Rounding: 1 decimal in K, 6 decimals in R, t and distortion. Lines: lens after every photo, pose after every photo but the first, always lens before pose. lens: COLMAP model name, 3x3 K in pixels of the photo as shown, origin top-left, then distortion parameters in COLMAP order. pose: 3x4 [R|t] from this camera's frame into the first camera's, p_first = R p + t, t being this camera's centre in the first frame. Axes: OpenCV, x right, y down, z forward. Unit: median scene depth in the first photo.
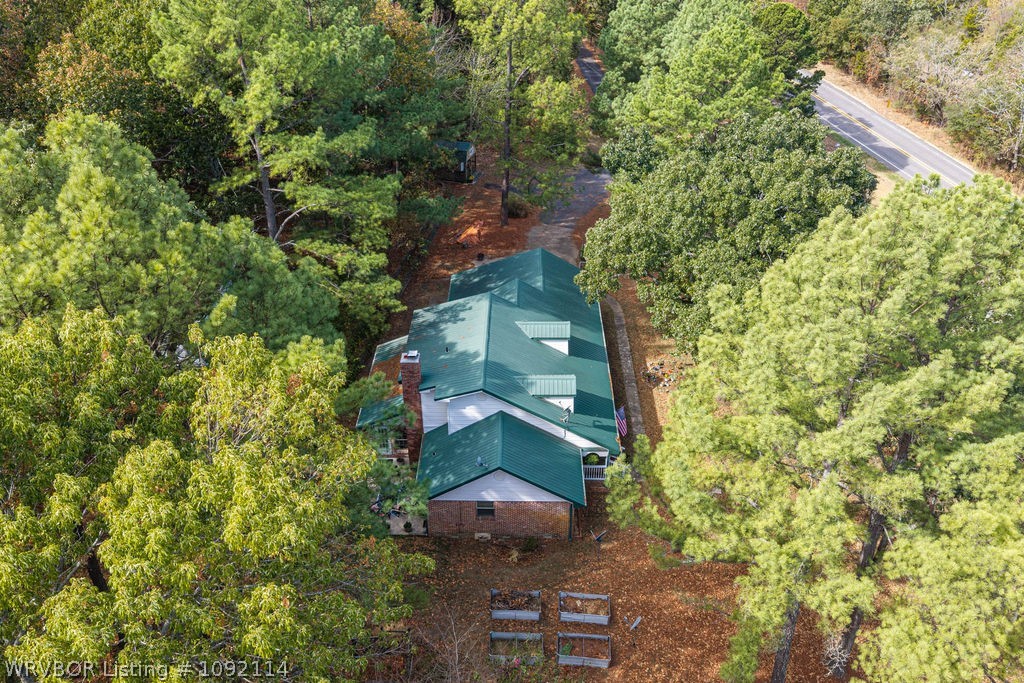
lens RADIAL K [[839.9, 0, 513.3], [0, 839.9, 341.6], [0, 0, 1]] dist [0.016703, -0.019555]
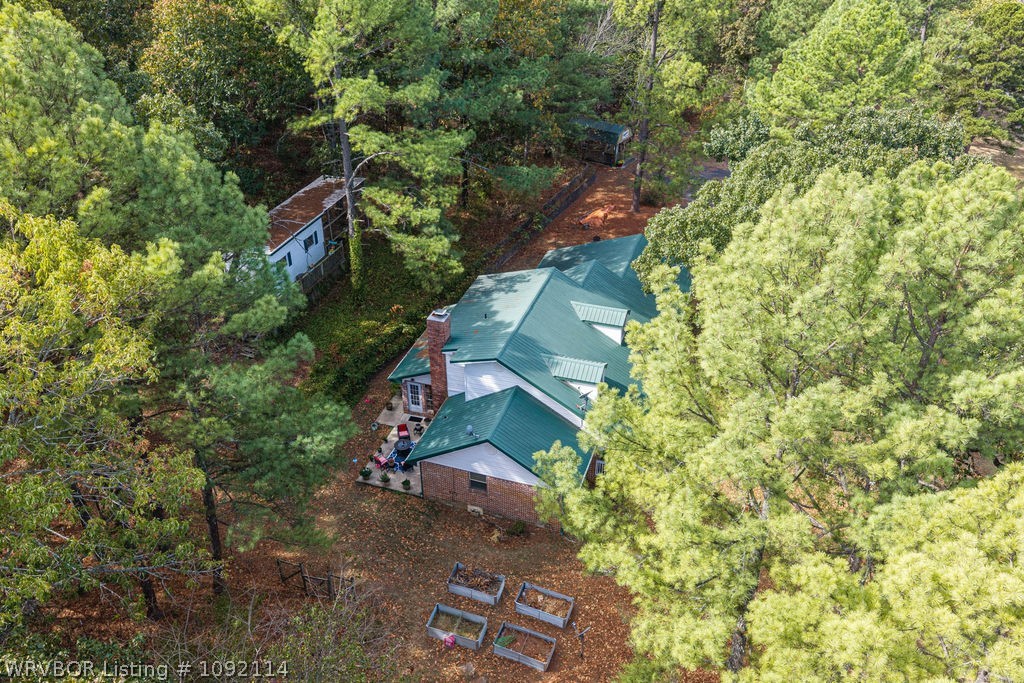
lens RADIAL K [[839.9, 0, 511.4], [0, 839.9, 342.1], [0, 0, 1]] dist [0.016703, -0.019555]
pose [[0.951979, 0.163945, -0.258567, 0.216626], [-0.163158, 0.986292, 0.024653, 0.010806], [0.259065, 0.018718, 0.965679, 0.074520]]
